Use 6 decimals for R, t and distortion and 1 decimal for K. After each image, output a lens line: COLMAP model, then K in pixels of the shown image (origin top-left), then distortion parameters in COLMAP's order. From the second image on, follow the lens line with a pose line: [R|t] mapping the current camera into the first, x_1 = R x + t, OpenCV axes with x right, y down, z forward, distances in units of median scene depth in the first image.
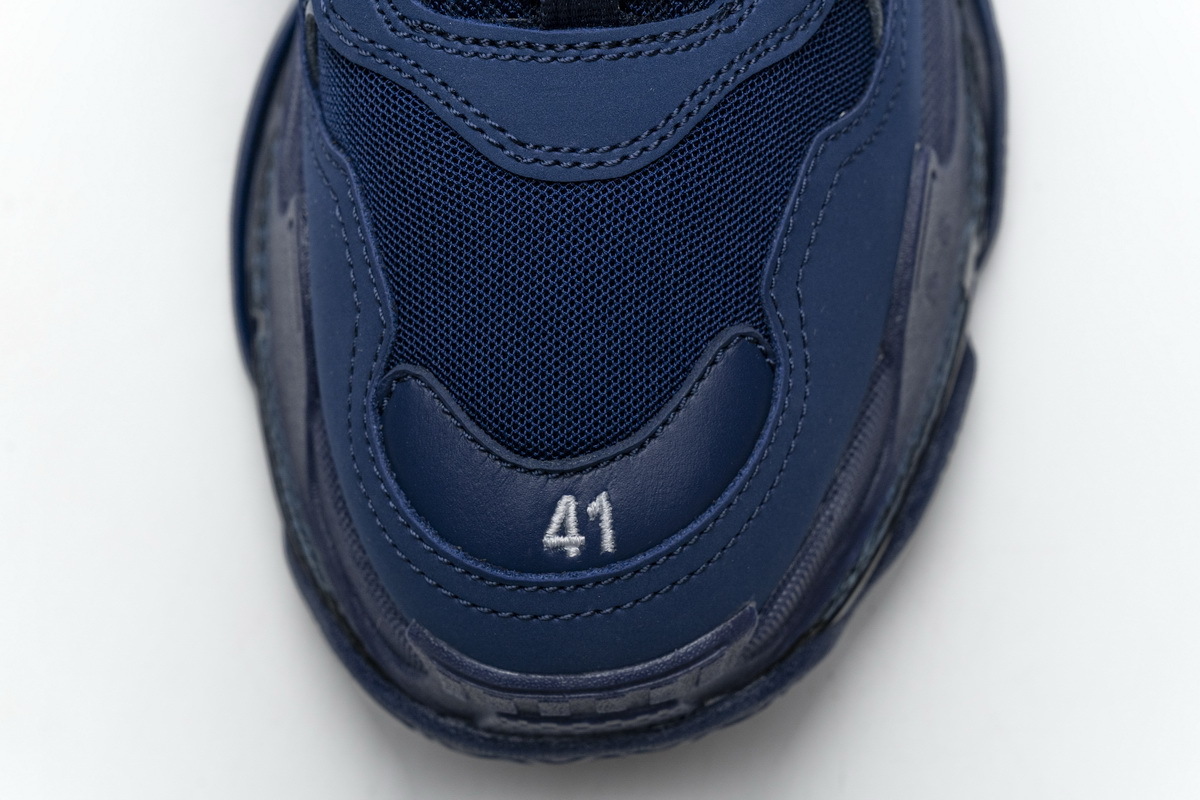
lens RADIAL K [[2295.4, 0, 600.0], [0, 2295.4, 400.0], [0, 0, 1]] dist [0.017350, -0.053150]
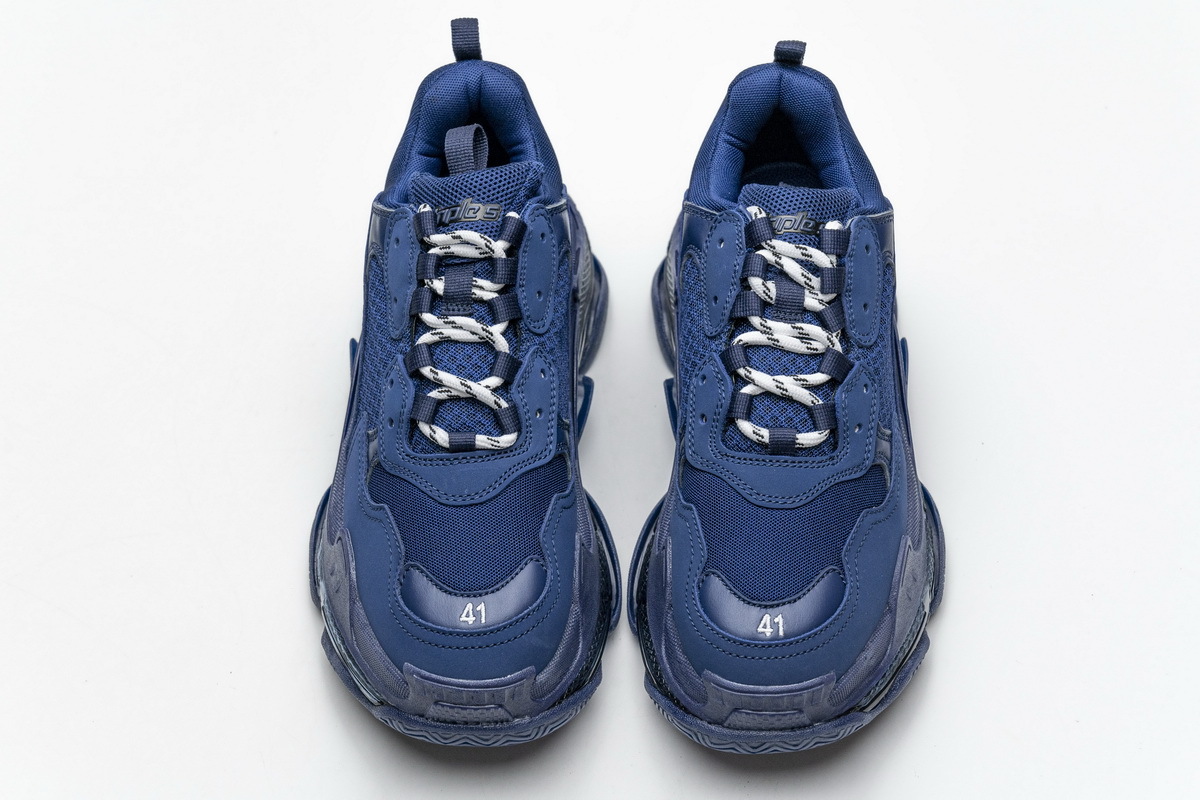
lens RADIAL K [[2149.6, 0, 600.0], [0, 2149.6, 400.0], [0, 0, 1]] dist [0.030852, 0.039271]
pose [[0.995532, 0.063791, -0.069616, -0.050837], [-0.087783, 0.896872, -0.433492, 0.947299], [0.034784, 0.437666, 0.898464, -1.440748]]
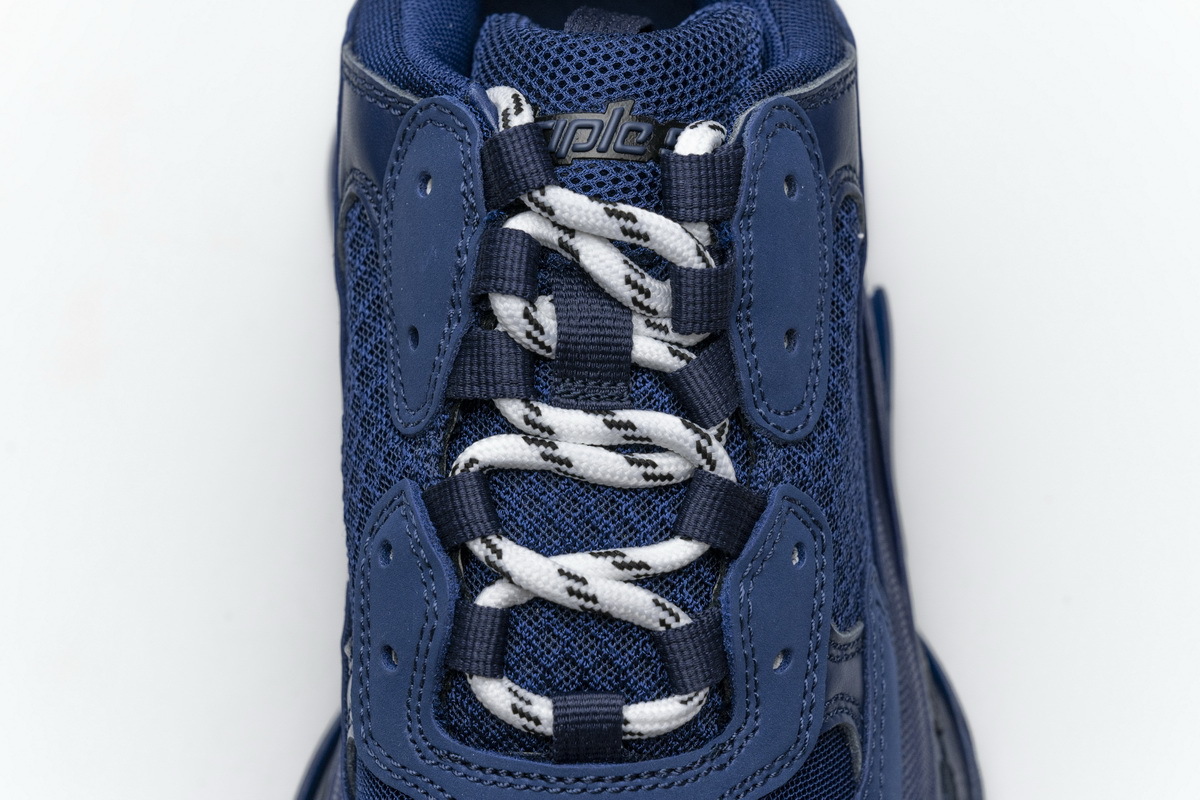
lens RADIAL K [[2295.4, 0, 600.0], [0, 2295.4, 400.0], [0, 0, 1]] dist [0.017350, -0.053150]
pose [[0.999209, 0.029050, -0.027158, 0.022450], [-0.035231, 0.963410, -0.265707, -0.033431], [0.018446, 0.266453, 0.963671, -0.133008]]
